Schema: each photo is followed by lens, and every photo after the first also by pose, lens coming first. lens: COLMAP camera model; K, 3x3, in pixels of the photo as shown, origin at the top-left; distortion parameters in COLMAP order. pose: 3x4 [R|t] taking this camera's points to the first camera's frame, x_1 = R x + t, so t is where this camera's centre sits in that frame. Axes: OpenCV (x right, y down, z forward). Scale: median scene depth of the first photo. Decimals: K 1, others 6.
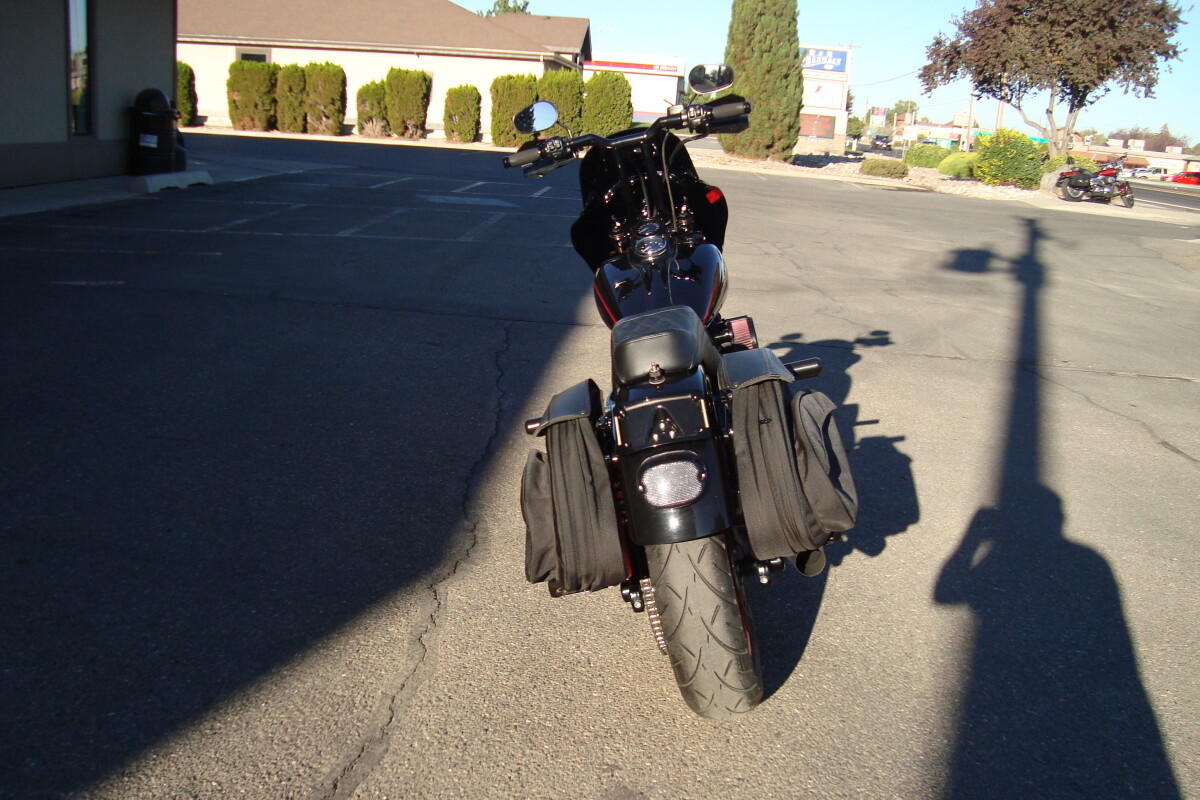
lens RADIAL K [[1195.3, 0, 600.0], [0, 1195.3, 400.0], [0, 0, 1]] dist [-0.224325, 0.238055]
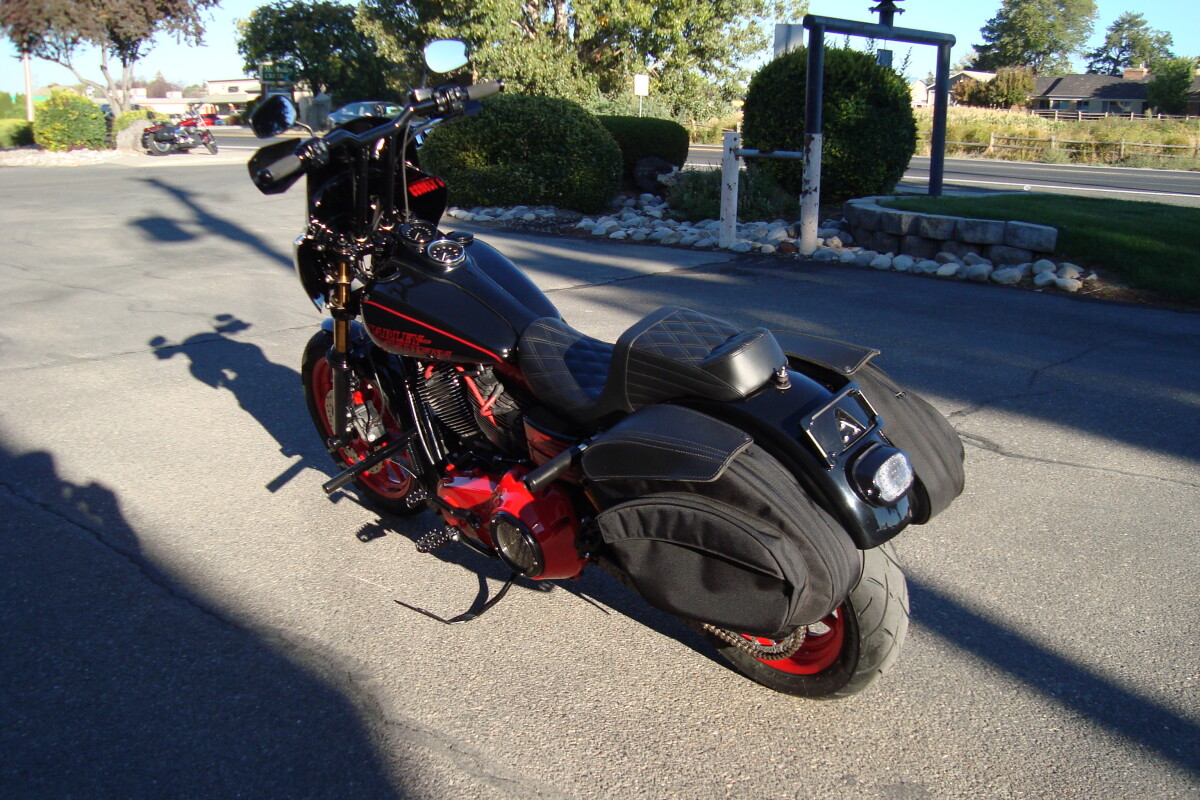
lens RADIAL K [[1166.8, 0, 614.9], [0, 1166.8, 405.5], [0, 0, 1]] dist [-0.210495, 0.236057]
pose [[0.653470, -0.252509, 0.713594, -0.078168], [0.215127, 0.965799, 0.144752, -0.018050], [-0.725739, 0.058922, 0.685442, 0.052017]]
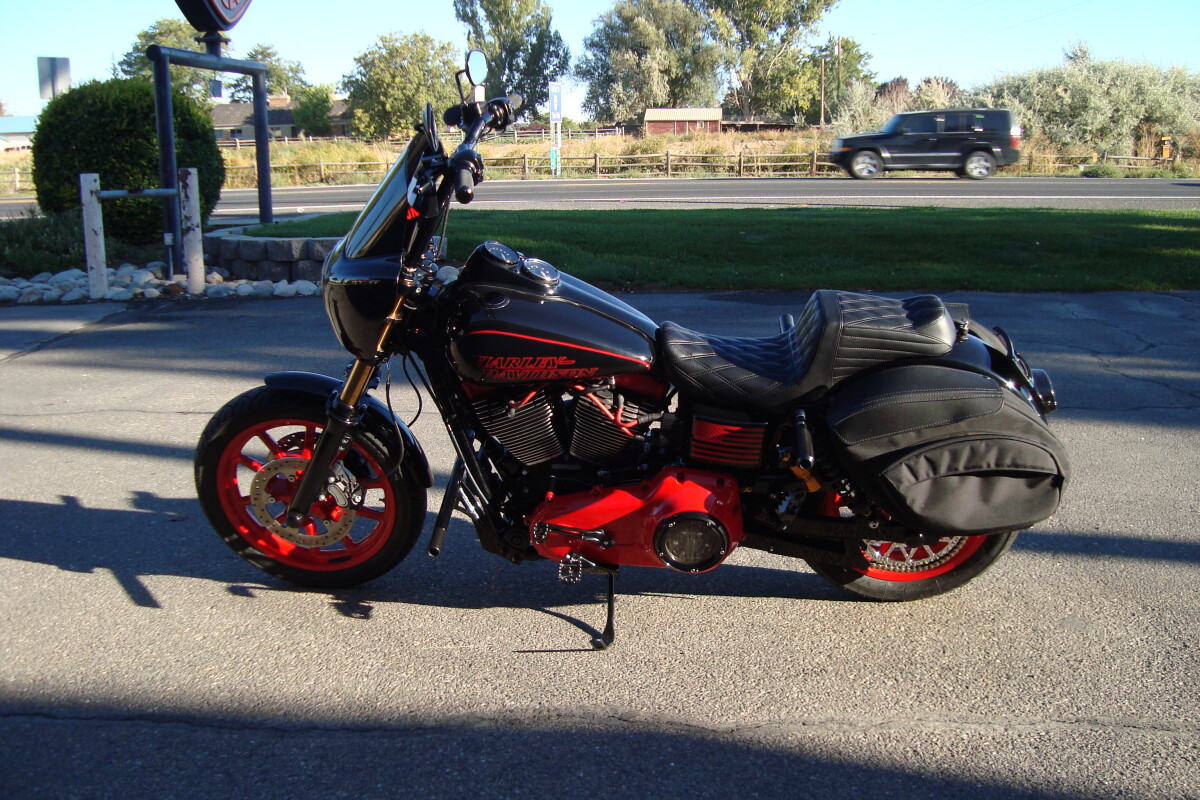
lens RADIAL K [[1162.5, 0, 604.9], [0, 1162.5, 417.5], [0, 0, 1]] dist [-0.223988, 0.231298]
pose [[-0.009335, -0.305956, 0.952000, -0.115292], [0.247651, 0.921675, 0.298639, -0.039998], [-0.968804, 0.238551, 0.067166, 0.138423]]
